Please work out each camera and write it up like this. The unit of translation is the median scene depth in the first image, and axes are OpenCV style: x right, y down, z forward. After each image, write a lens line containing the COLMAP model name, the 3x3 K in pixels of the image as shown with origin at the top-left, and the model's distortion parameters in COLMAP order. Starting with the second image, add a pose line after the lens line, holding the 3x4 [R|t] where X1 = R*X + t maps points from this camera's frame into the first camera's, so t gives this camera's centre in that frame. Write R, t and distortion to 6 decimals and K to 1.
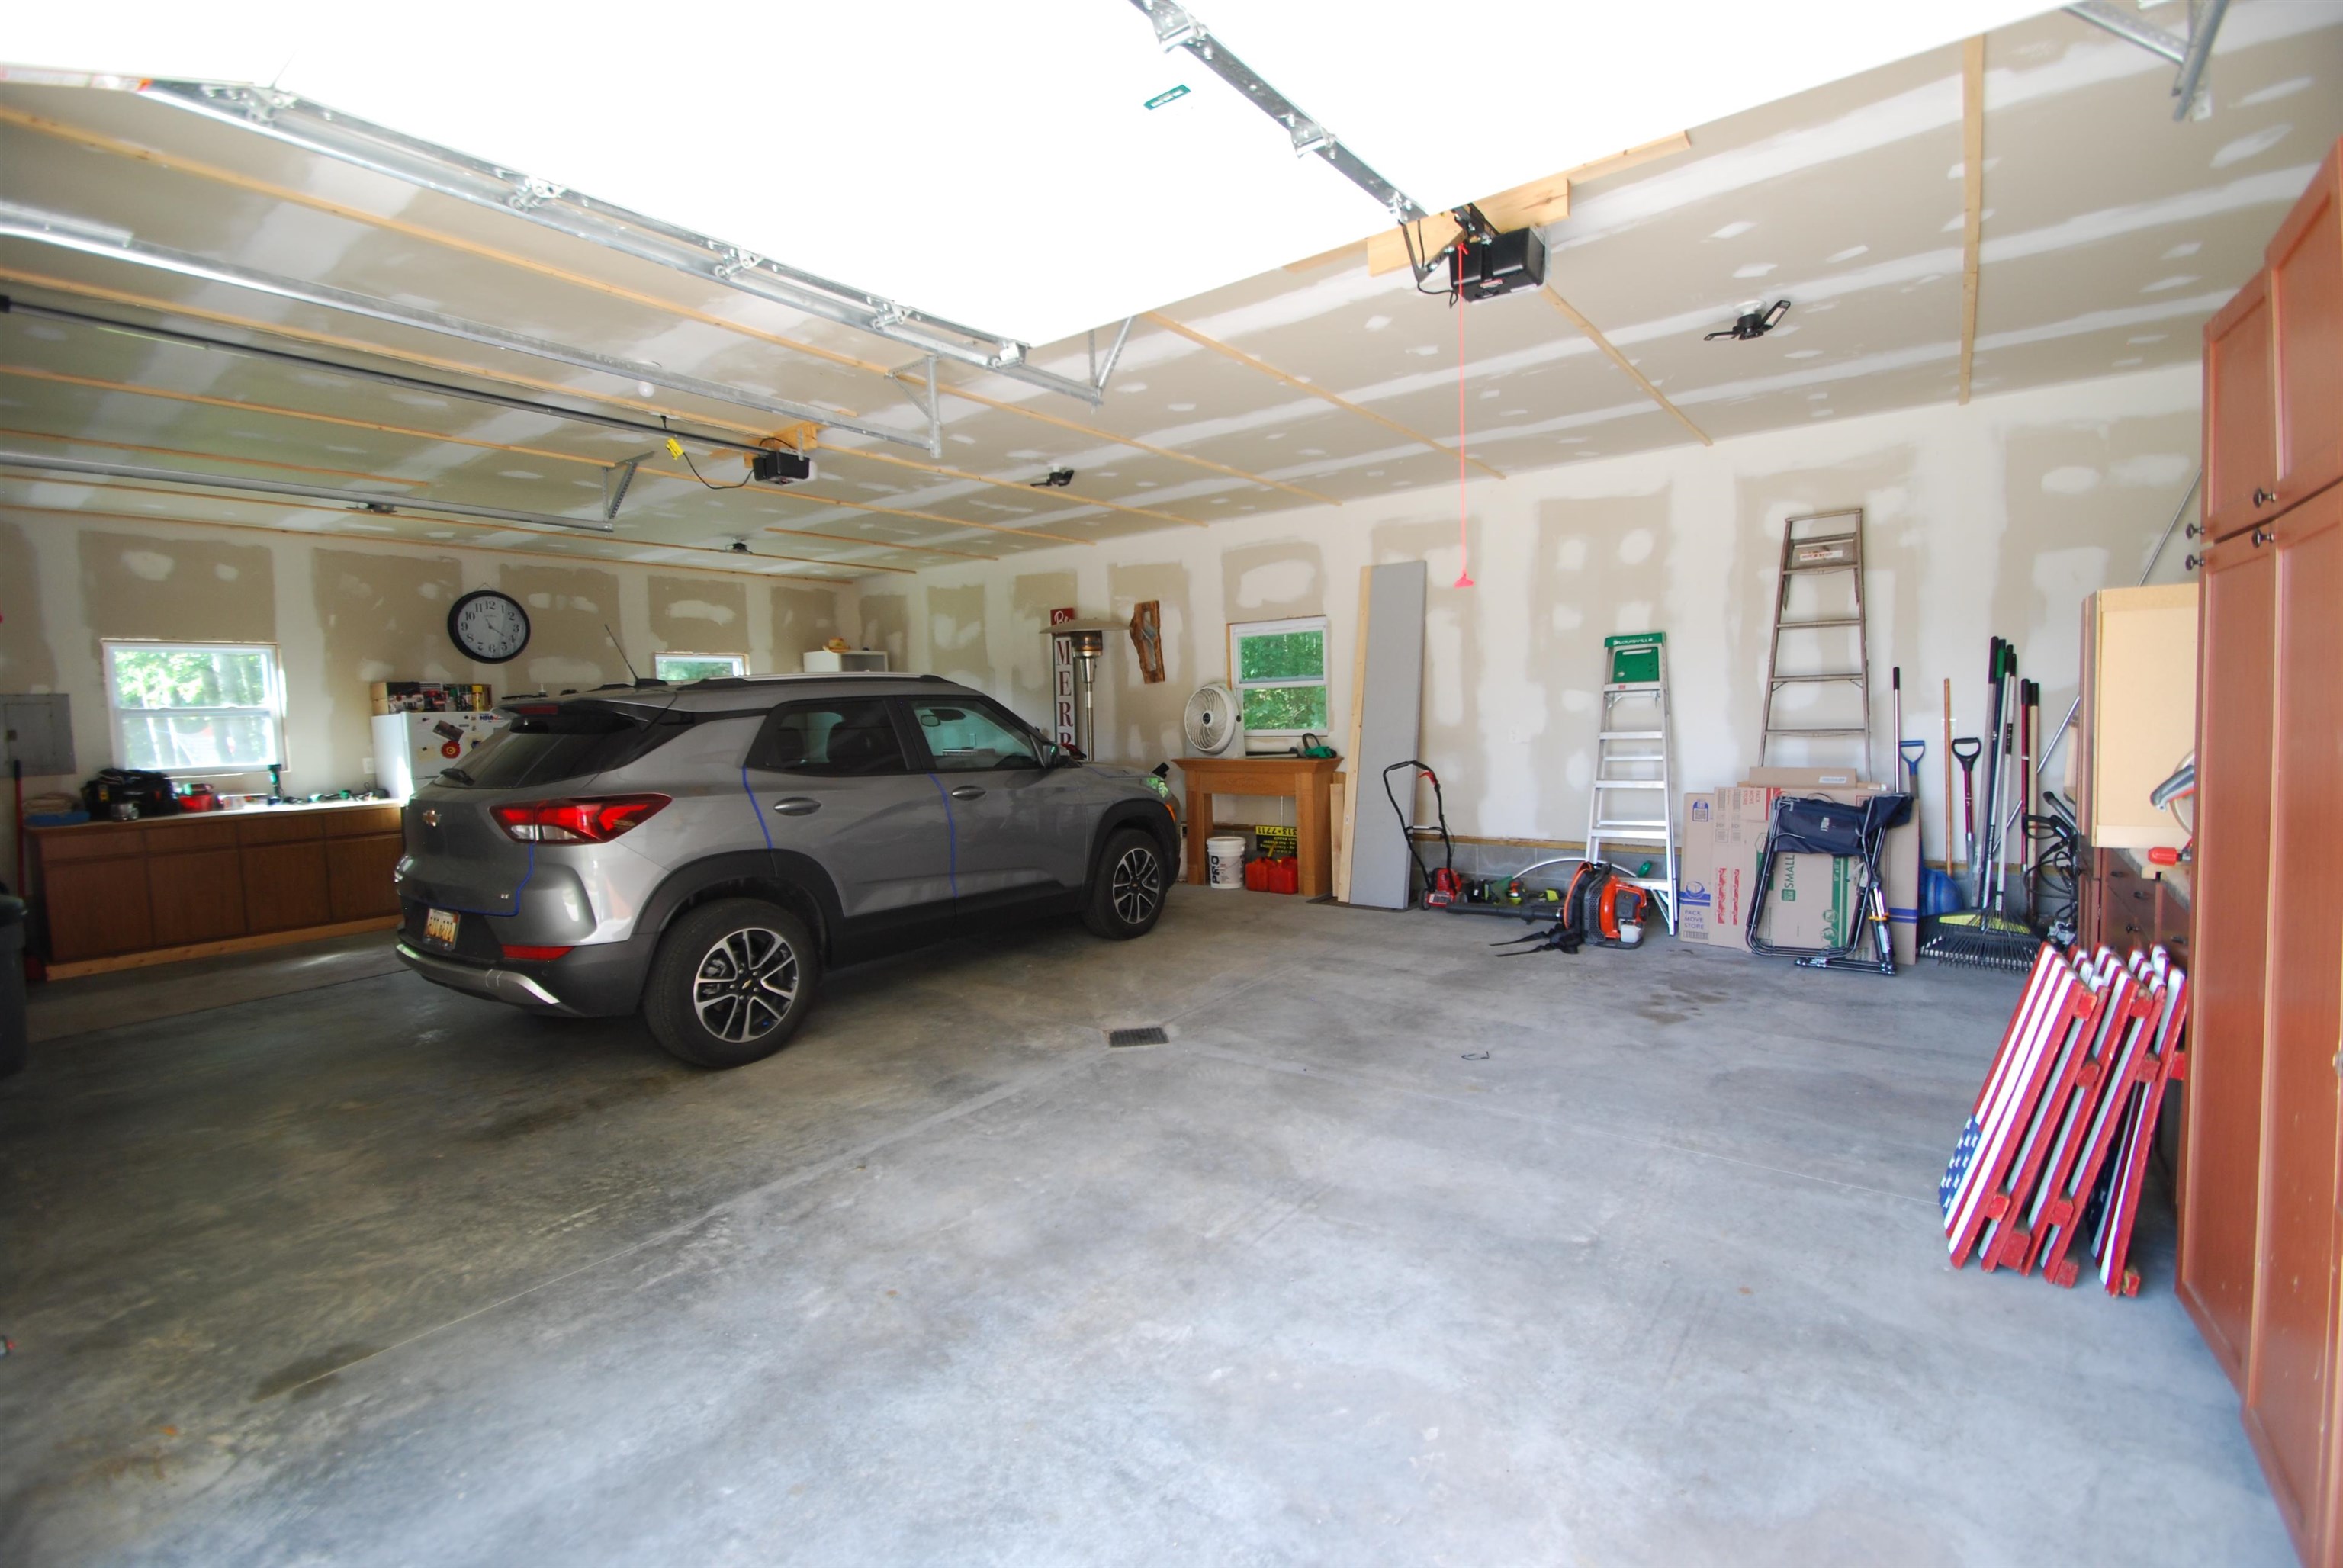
lens RADIAL K [[1048.6, 0, 1173.2], [0, 1048.6, 761.7], [0, 0, 1]] dist [-0.002421, -0.000873]
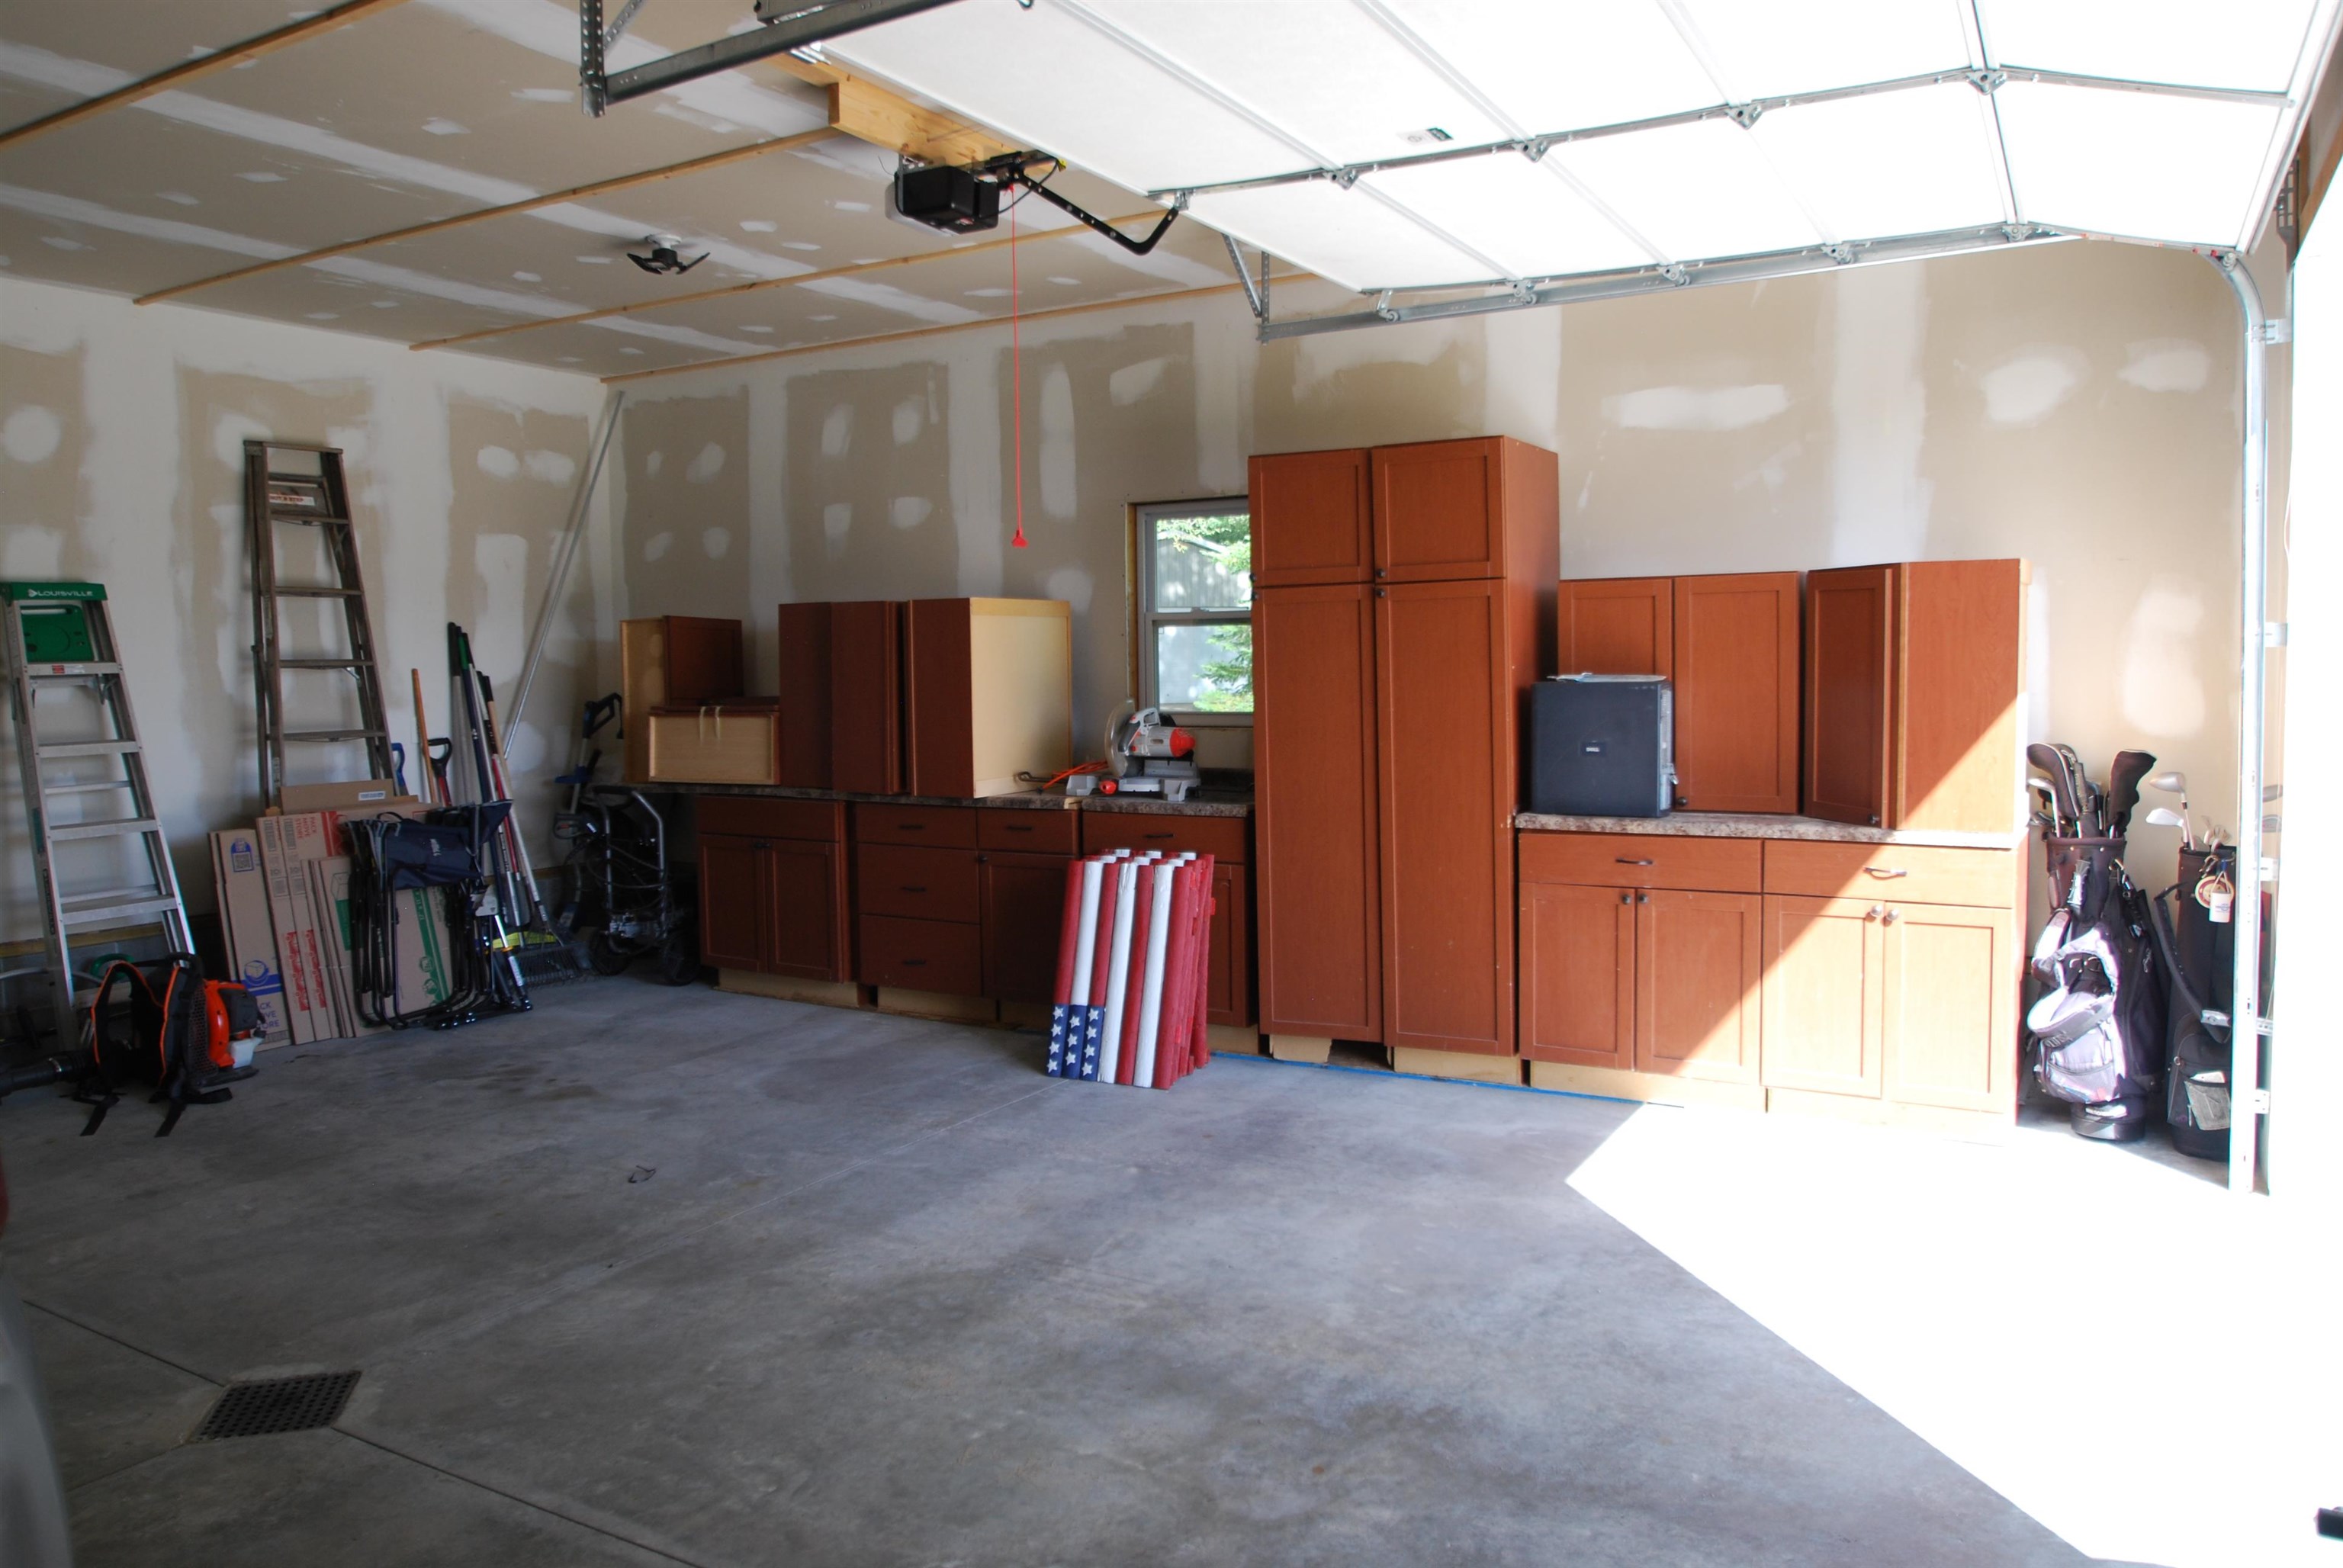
lens RADIAL K [[1630.2, 0, 1171.5], [0, 1630.2, 784.0], [0, 0, 1]] dist [-0.033421, 0.000628]
pose [[-0.129625, -0.042542, 0.990650, -0.997779], [0.065430, 0.996535, 0.051356, -0.022699], [-0.989402, 0.071476, -0.126392, 0.895700]]
